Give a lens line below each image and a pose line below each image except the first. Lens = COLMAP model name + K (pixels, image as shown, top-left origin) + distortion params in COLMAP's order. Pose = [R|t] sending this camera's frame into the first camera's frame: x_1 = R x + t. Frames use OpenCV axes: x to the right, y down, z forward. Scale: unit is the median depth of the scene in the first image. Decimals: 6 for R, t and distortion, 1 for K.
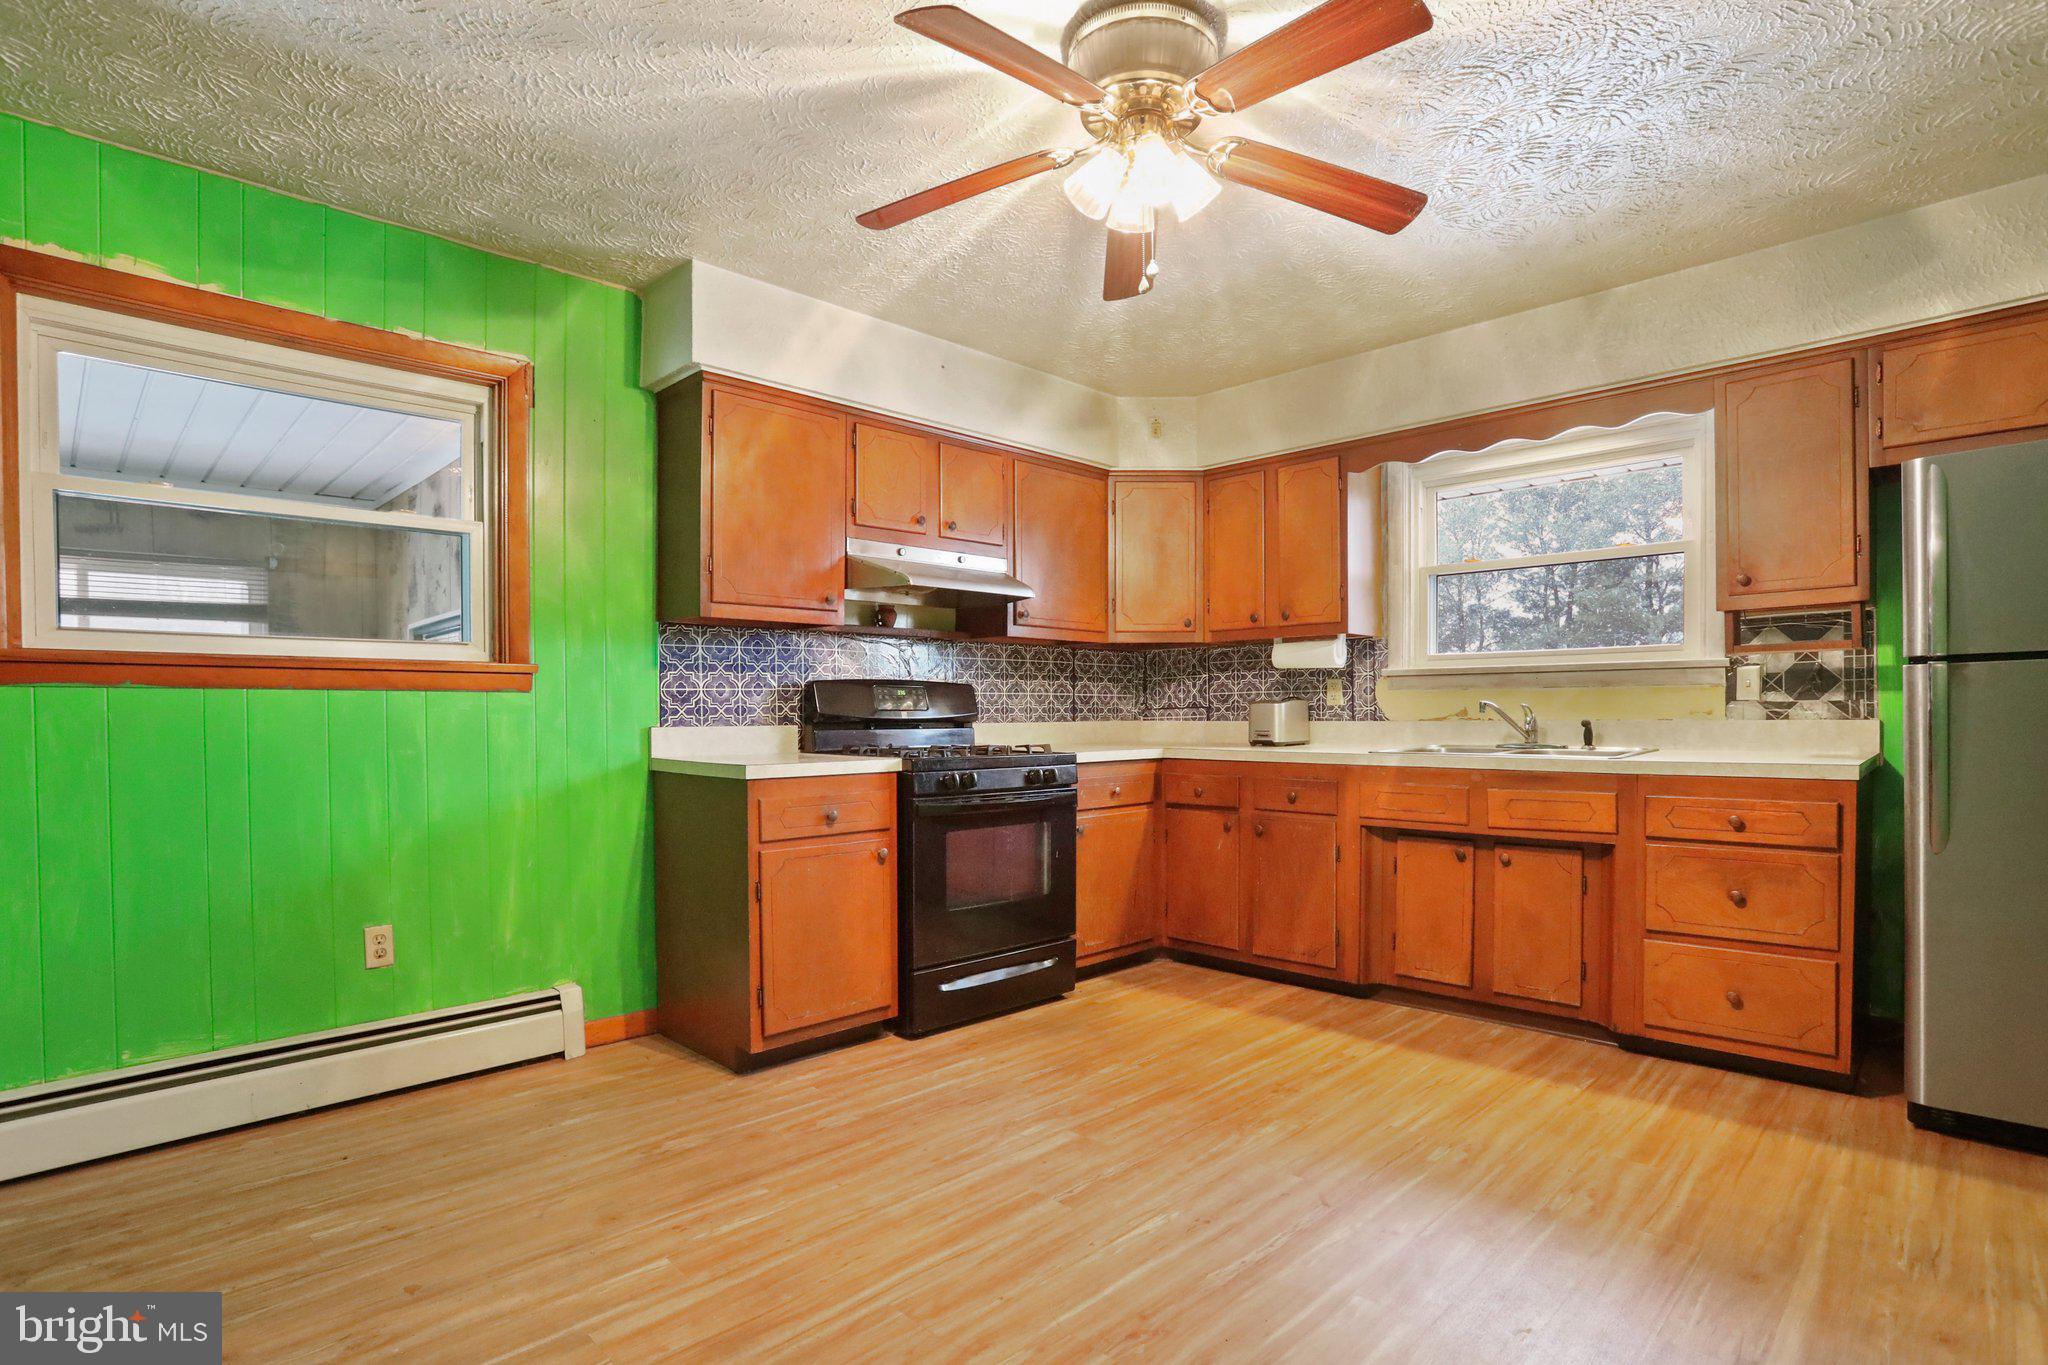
lens RADIAL K [[1011.3, 0, 1037.5], [0, 1011.3, 724.2], [0, 0, 1]] dist [-0.044171, 0.006963]
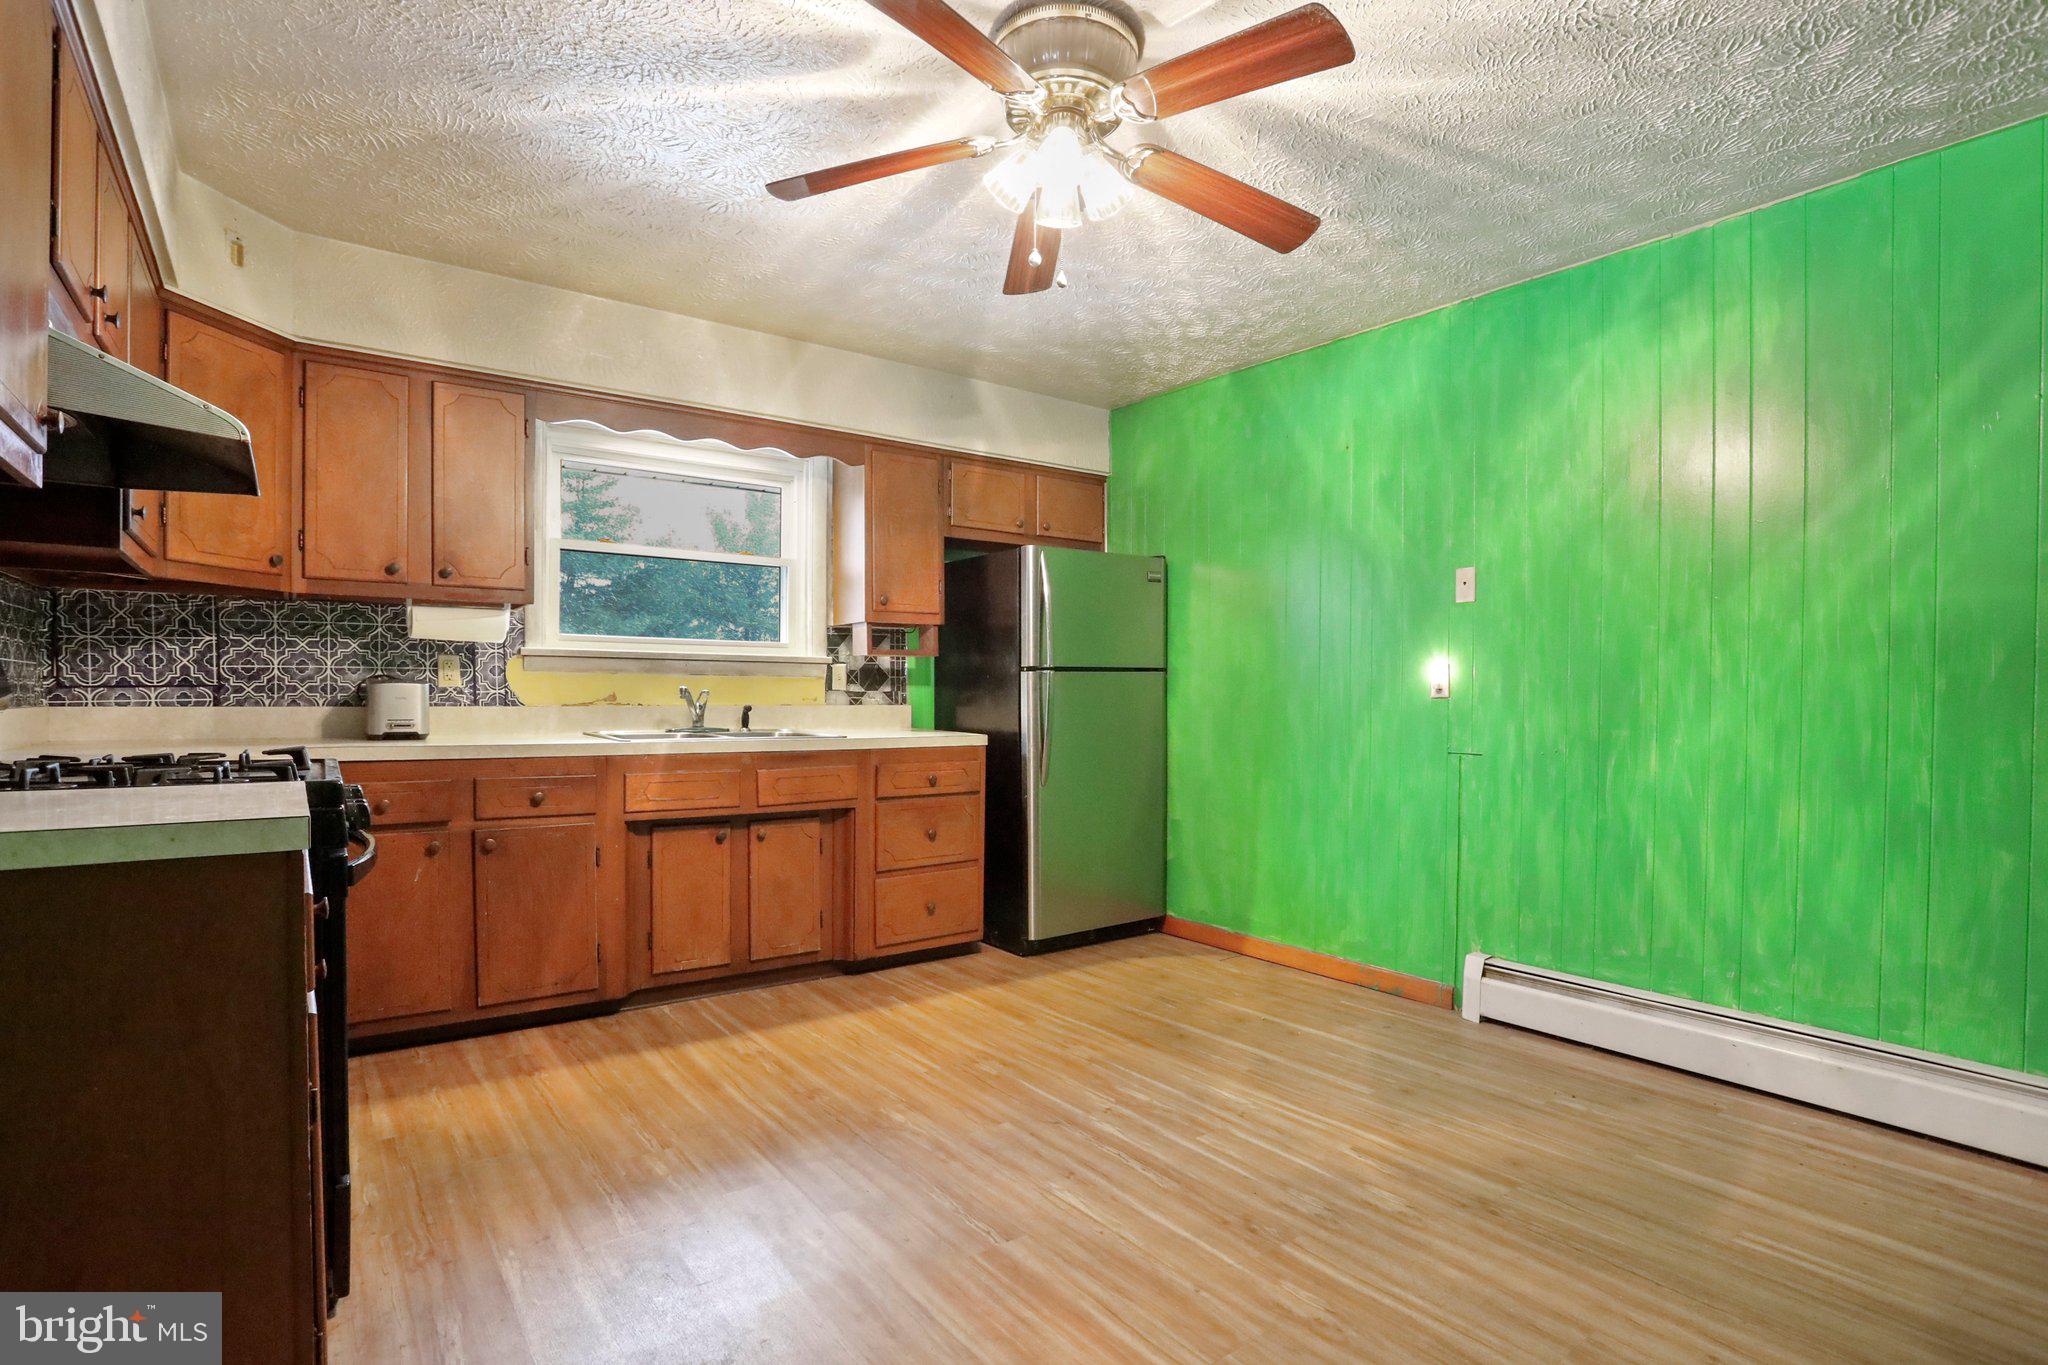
lens RADIAL K [[1011.3, 0, 1026.1], [0, 1011.3, 693.6], [0, 0, 1]] dist [-0.044171, 0.006963]
pose [[0.162609, 0.010375, 0.986636, -0.562915], [0.003624, 0.999932, -0.011112, -0.003975], [-0.986684, 0.005383, 0.162560, 0.541338]]
